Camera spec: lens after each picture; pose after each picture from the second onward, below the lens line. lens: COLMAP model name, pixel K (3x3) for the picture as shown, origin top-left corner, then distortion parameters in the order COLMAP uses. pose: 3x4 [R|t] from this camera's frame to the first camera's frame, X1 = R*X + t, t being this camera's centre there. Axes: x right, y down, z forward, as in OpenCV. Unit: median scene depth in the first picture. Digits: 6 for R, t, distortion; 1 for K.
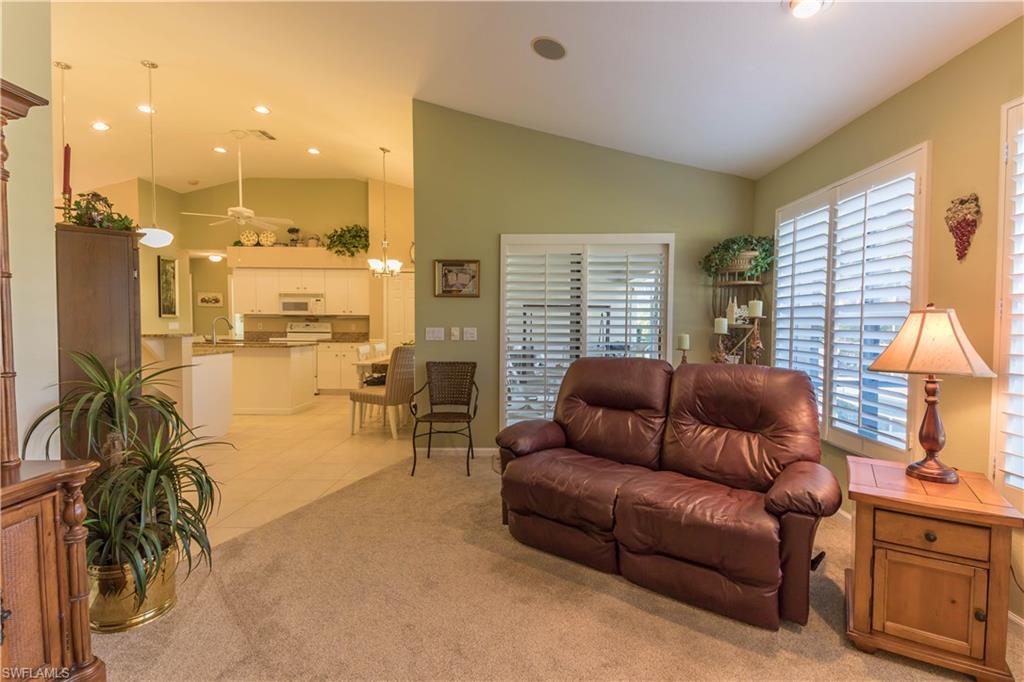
lens RADIAL K [[471.2, 0, 523.3], [0, 471.2, 344.1], [0, 0, 1]] dist [0.057573, -0.021908]
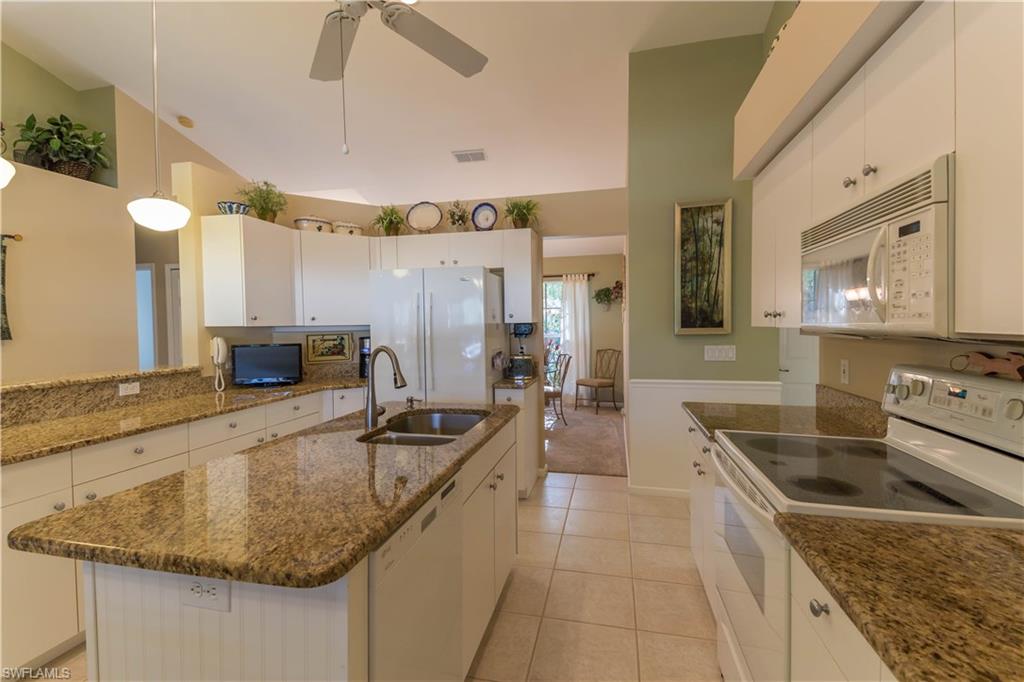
lens RADIAL K [[471.2, 0, 506.7], [0, 471.2, 334.1], [0, 0, 1]] dist [0.057573, -0.021908]
pose [[-0.222610, 0.015875, -0.974778, -0.263388], [-0.030423, 0.999267, 0.023221, -0.060465], [0.974433, 0.034825, -0.221964, 0.911511]]
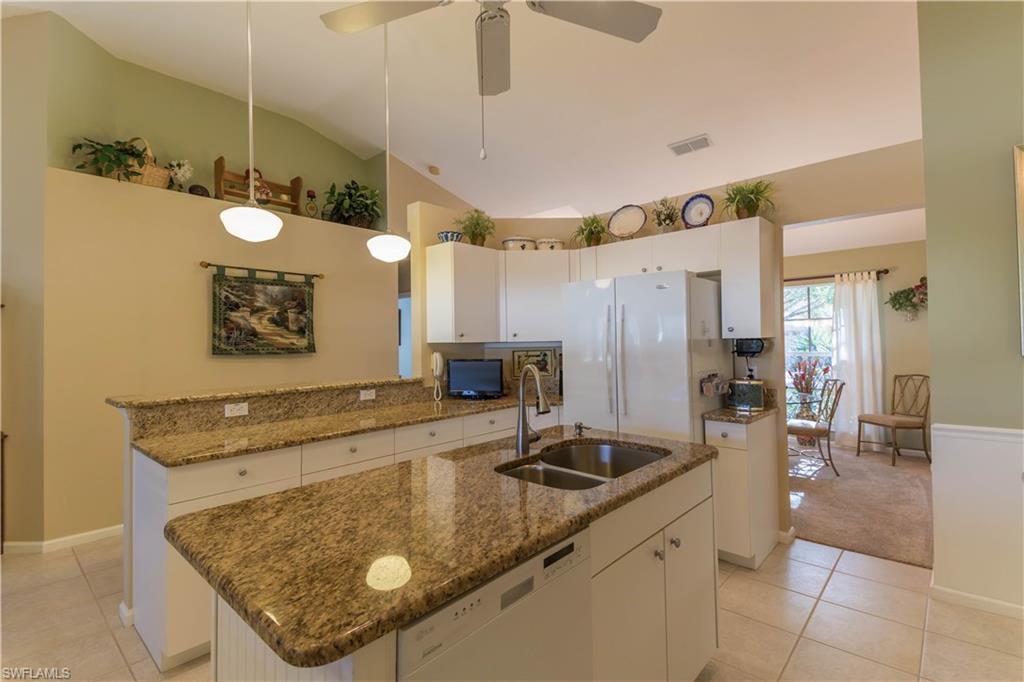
lens RADIAL K [[471.2, 0, 505.8], [0, 471.2, 333.6], [0, 0, 1]] dist [0.057573, -0.021908]
pose [[-0.676839, -0.012698, -0.736022, -0.323140], [-0.022795, 0.999733, 0.003715, -0.061872], [0.735778, 0.019292, -0.676948, 0.935872]]
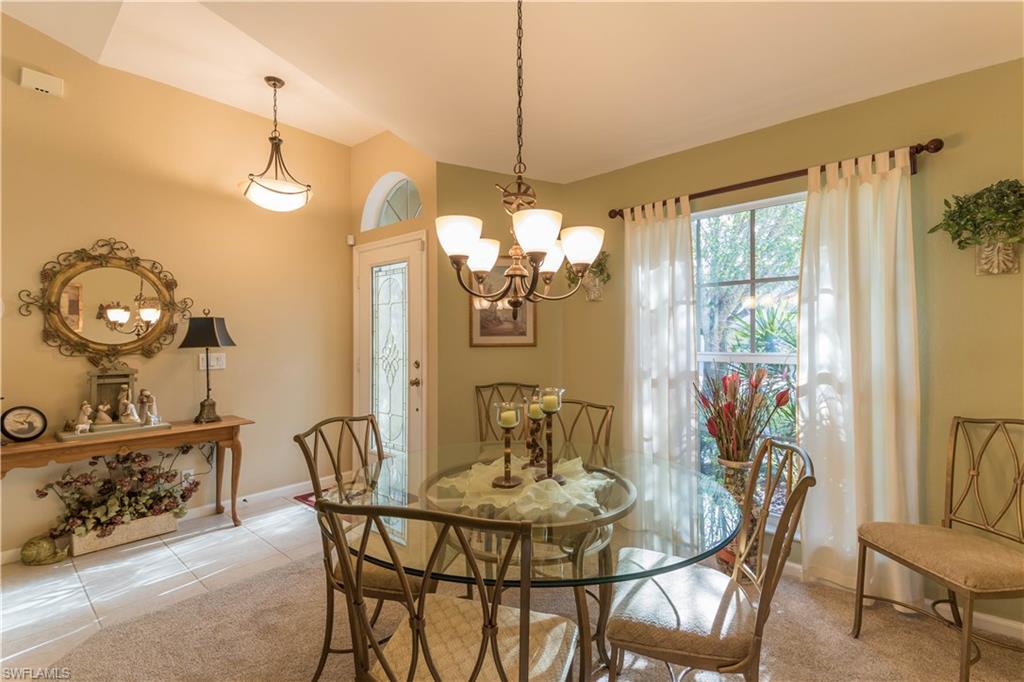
lens RADIAL K [[471.2, 0, 521.6], [0, 471.2, 330.8], [0, 0, 1]] dist [0.057573, -0.021908]
pose [[-0.656485, -0.017829, -0.754128, -0.820432], [-0.036380, 0.999306, 0.008044, -0.054393], [0.753461, 0.032716, -0.656678, 0.876829]]
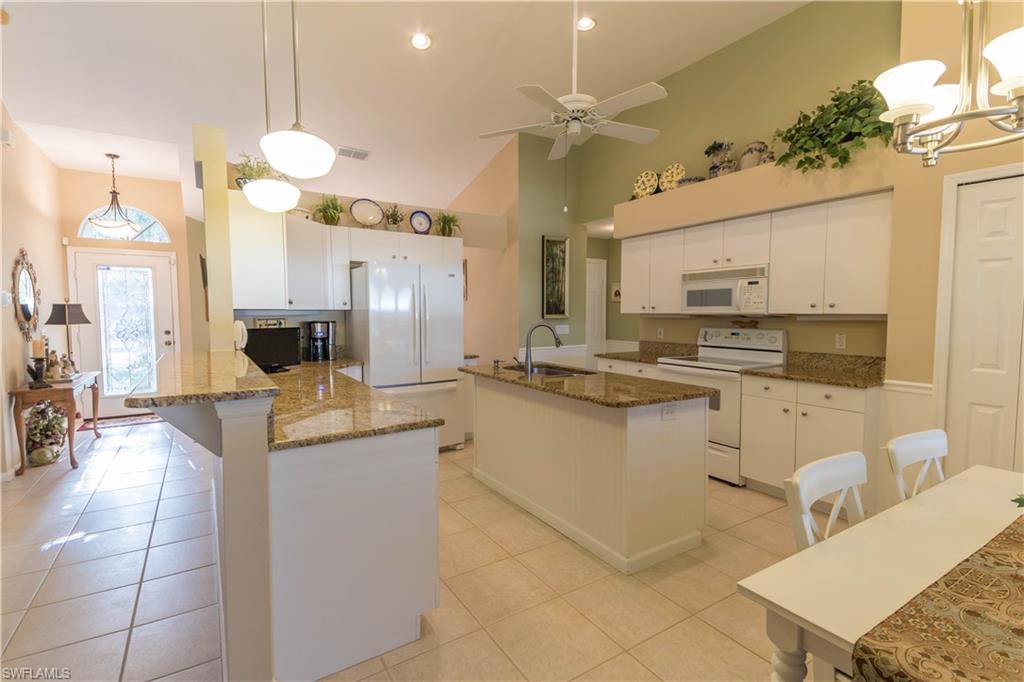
lens RADIAL K [[471.2, 0, 512.0], [0, 471.2, 335.9], [0, 0, 1]] dist [0.057573, -0.021908]
pose [[0.553006, 0.036009, -0.832398, -0.170090], [-0.030128, 0.999276, 0.023213, -0.043574], [0.832632, 0.012242, 0.553691, 0.542674]]
